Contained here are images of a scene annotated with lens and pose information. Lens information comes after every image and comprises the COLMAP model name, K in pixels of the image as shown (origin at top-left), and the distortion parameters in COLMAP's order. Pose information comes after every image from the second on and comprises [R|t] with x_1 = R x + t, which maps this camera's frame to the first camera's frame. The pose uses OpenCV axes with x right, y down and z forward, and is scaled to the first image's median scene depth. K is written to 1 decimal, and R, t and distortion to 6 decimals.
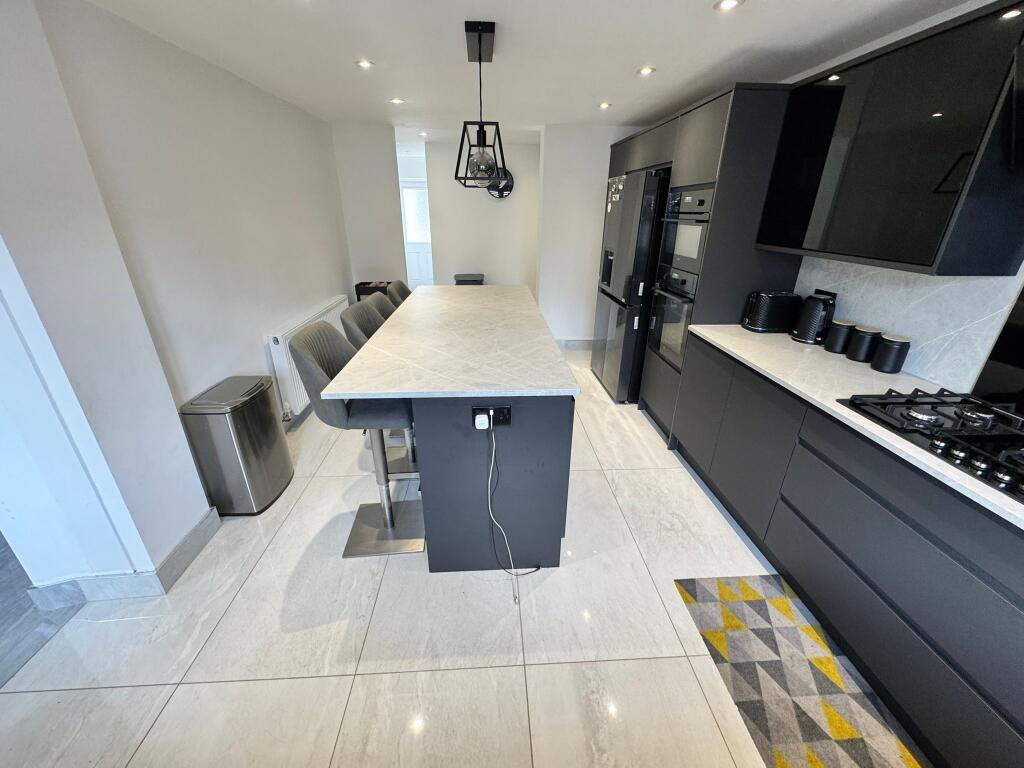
lens RADIAL K [[410.1, 0, 511.8], [0, 410.1, 384.8], [0, 0, 1]] dist [-0.003586, 0.000392]
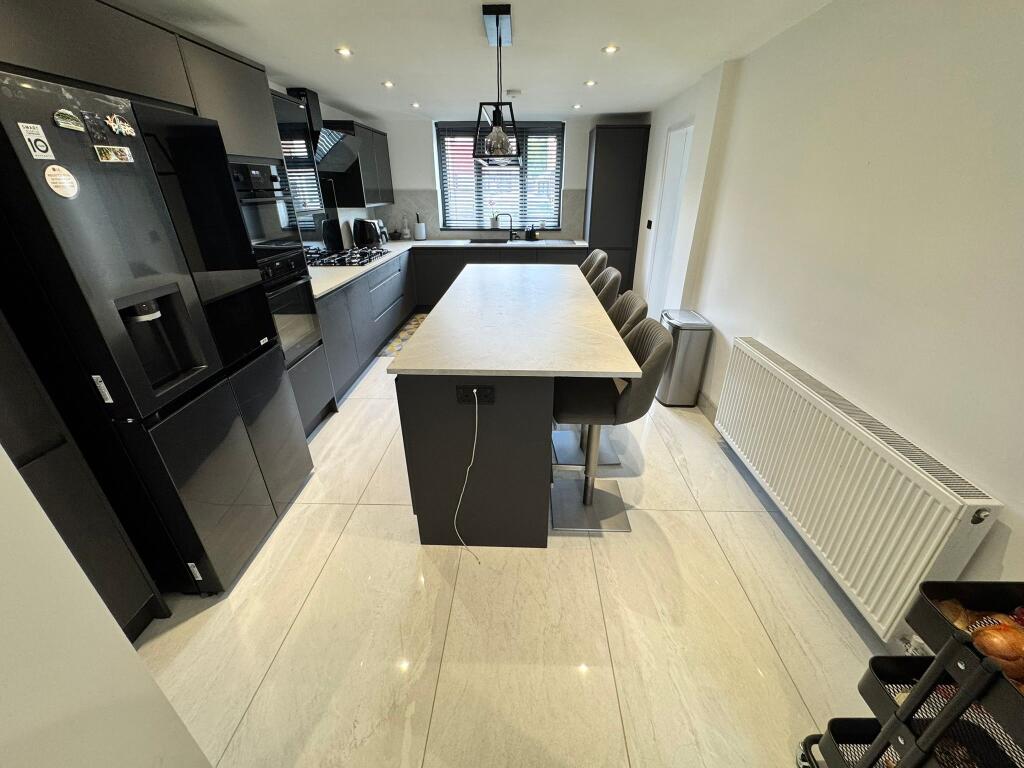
lens RADIAL K [[410.1, 0, 509.9], [0, 410.1, 384.4], [0, 0, 1]] dist [-0.003586, 0.000392]
pose [[-0.995488, -0.045902, 0.083047, -0.405737], [0.032741, 0.655287, 0.754670, -1.147819], [-0.089061, 0.753984, -0.650828, 2.677027]]
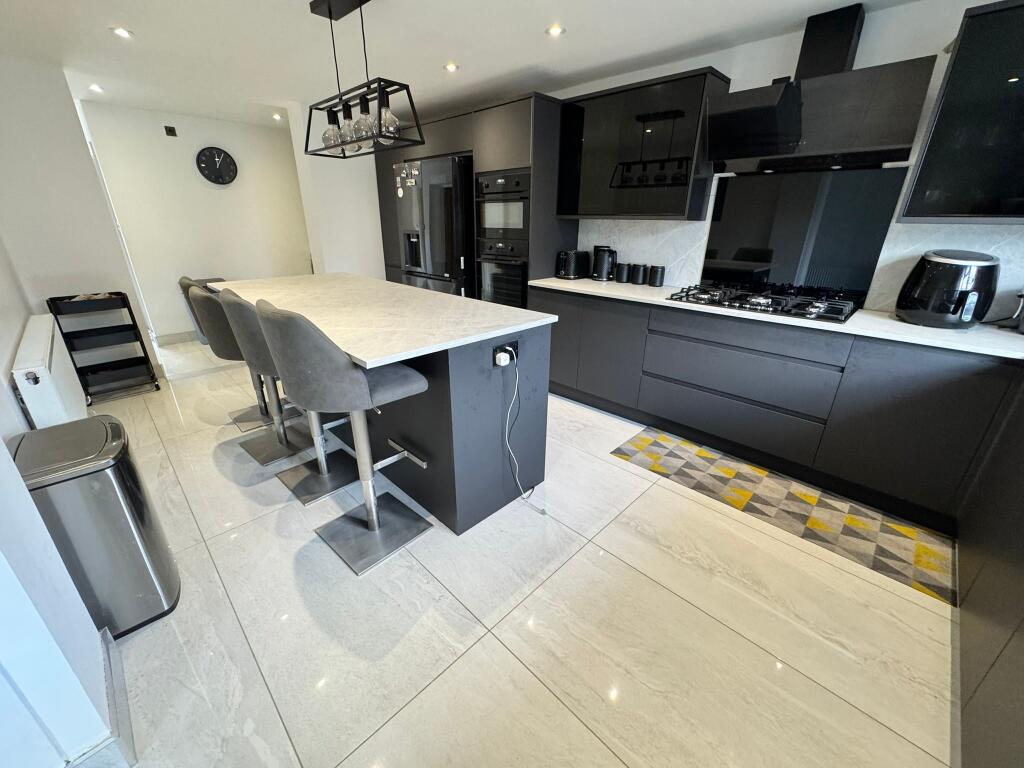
lens RADIAL K [[410.1, 0, 510.4], [0, 410.1, 384.1], [0, 0, 1]] dist [-0.003586, 0.000392]
pose [[0.743693, -0.252031, 0.619194, -0.652158], [0.261908, 0.962016, 0.077001, 0.065146], [-0.615081, 0.104907, 0.781454, 0.116127]]
